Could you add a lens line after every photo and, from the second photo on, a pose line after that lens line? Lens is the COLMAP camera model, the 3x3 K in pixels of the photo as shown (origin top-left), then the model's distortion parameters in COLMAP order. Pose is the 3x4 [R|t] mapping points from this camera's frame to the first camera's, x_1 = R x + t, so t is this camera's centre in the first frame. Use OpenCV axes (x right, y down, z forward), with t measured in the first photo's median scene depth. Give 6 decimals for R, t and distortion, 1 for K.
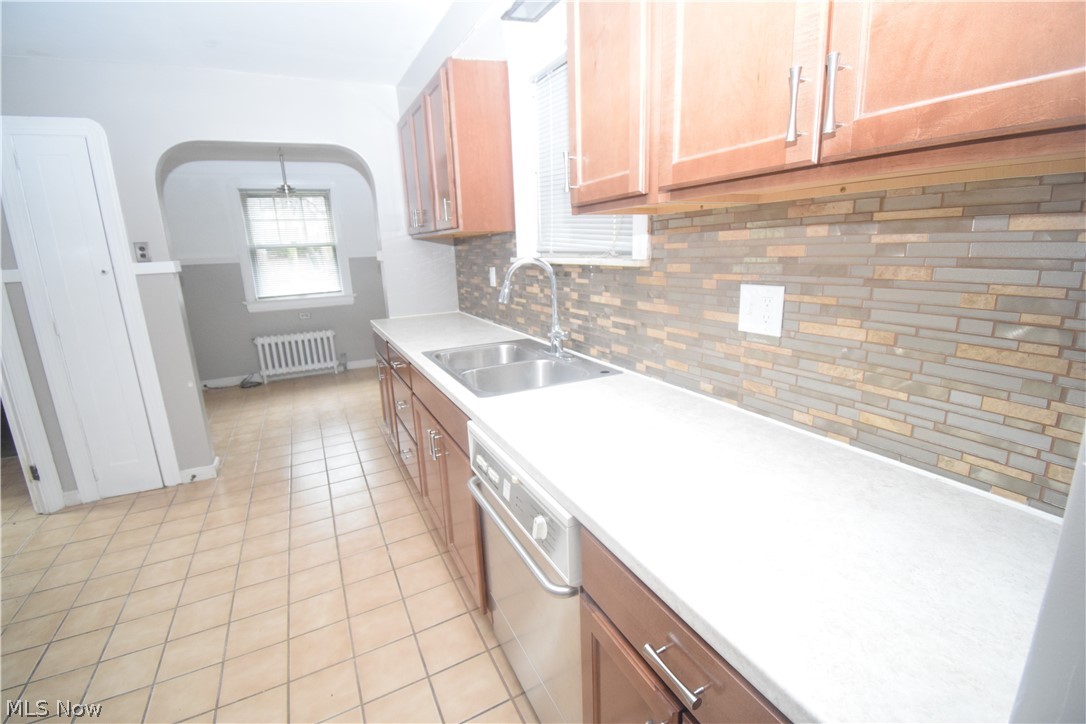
lens RADIAL K [[479.5, 0, 543.0], [0, 479.5, 362.0], [0, 0, 1]] dist [0.020536, -0.024295]
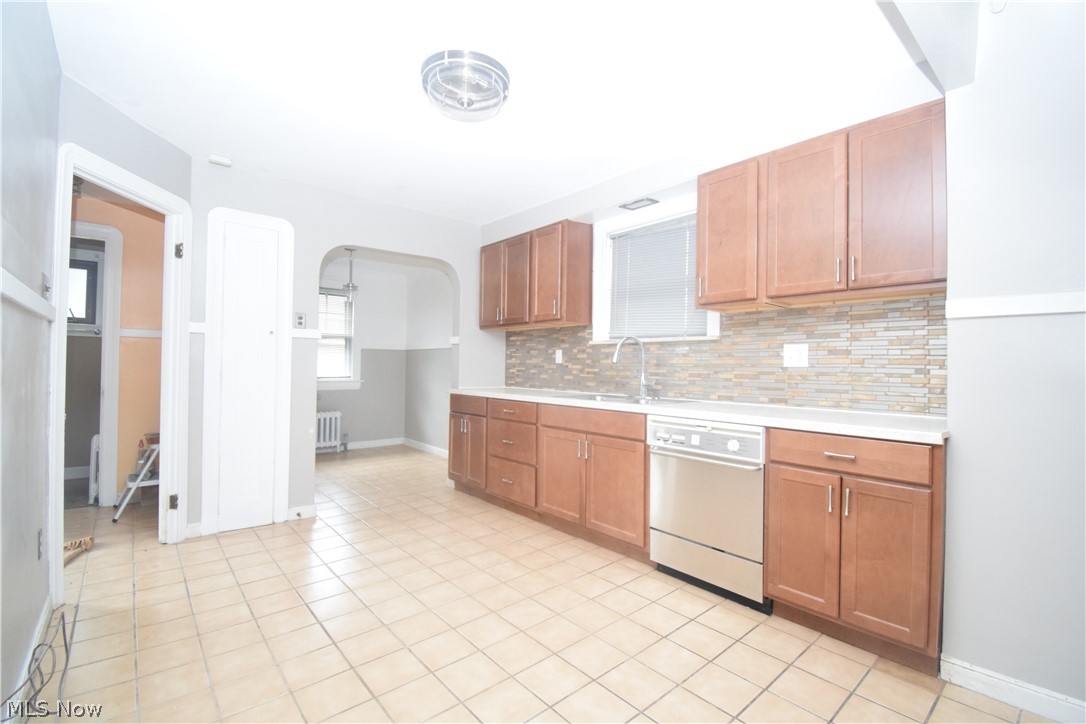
lens RADIAL K [[479.5, 0, 543.0], [0, 479.5, 362.0], [0, 0, 1]] dist [0.020536, -0.024295]
pose [[0.969248, 0.053921, 0.240105, -0.535417], [0.007755, 0.968522, -0.248807, 0.206285], [-0.245963, 0.243018, 0.938320, -0.334981]]
